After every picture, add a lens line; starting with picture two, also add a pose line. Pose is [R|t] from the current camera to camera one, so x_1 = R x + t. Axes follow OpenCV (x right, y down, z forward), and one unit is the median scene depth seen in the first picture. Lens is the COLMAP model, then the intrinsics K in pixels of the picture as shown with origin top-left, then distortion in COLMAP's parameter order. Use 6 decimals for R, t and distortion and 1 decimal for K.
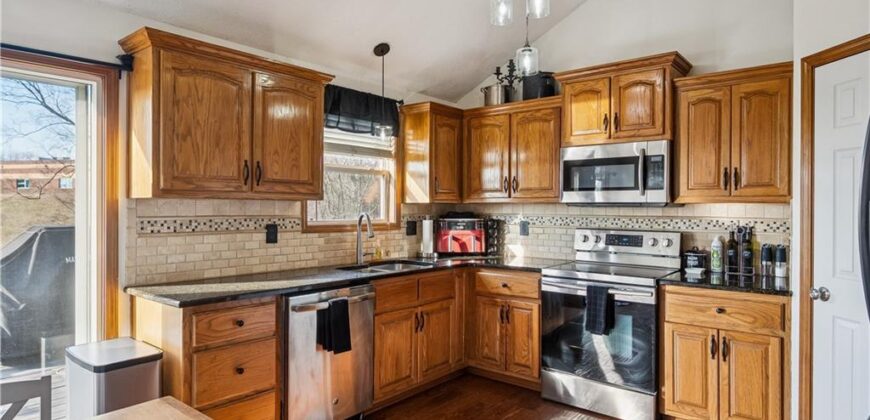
lens RADIAL K [[498.9, 0, 435.0], [0, 498.9, 210.0], [0, 0, 1]] dist [0.000241, 0.000049]
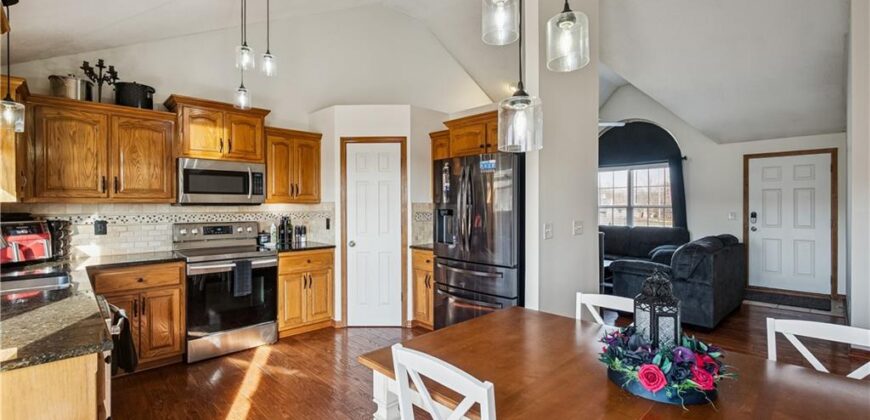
lens RADIAL K [[381.1, 0, 435.0], [0, 381.1, 210.0], [0, 0, 1]] dist [-0.000052, 0.000025]
pose [[0.110037, -0.013260, 0.993839, -0.608776], [0.010933, 0.999867, 0.012130, -0.001604], [-0.993867, 0.009531, 0.110167, 0.285372]]
